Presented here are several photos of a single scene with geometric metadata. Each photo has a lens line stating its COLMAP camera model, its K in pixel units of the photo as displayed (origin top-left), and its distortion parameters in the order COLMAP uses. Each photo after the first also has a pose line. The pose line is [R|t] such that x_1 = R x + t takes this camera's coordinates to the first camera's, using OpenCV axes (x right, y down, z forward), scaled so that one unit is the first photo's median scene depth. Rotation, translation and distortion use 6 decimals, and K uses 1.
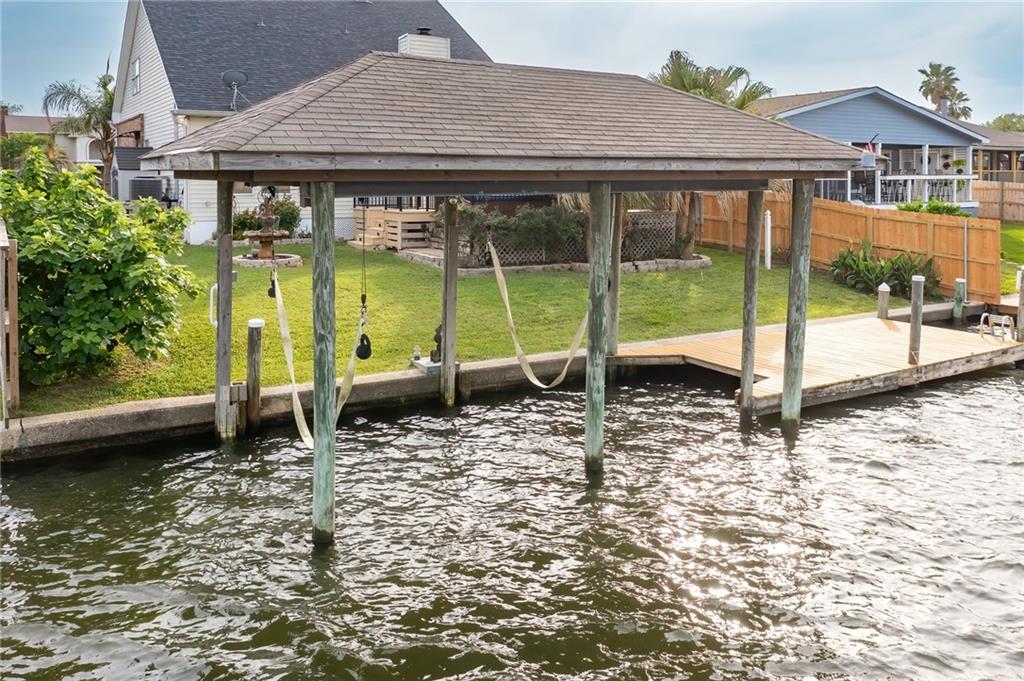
lens RADIAL K [[825.2, 0, 512.0], [0, 825.2, 340.5], [0, 0, 1]] dist [-0.002826, 0.005929]
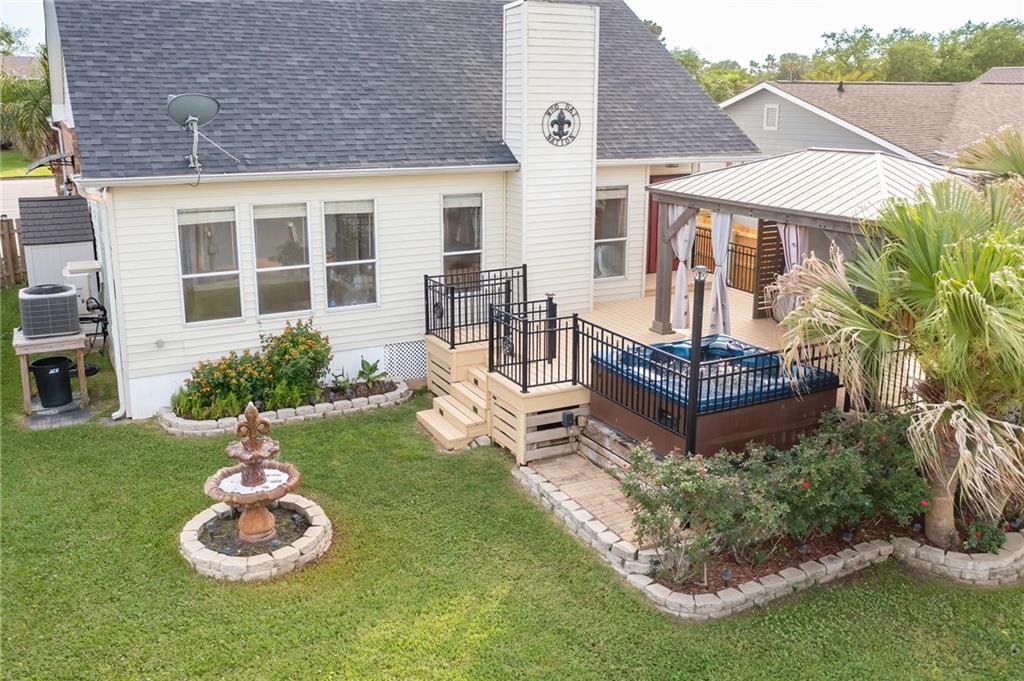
lens RADIAL K [[825.2, 0, 512.0], [0, 825.2, 340.5], [0, 0, 1]] dist [-0.002826, 0.005929]
pose [[0.997251, 0.009612, -0.073477, -0.102472], [0.000393, 0.990852, 0.134952, -0.246655], [0.074102, -0.134610, 0.988124, 0.497914]]
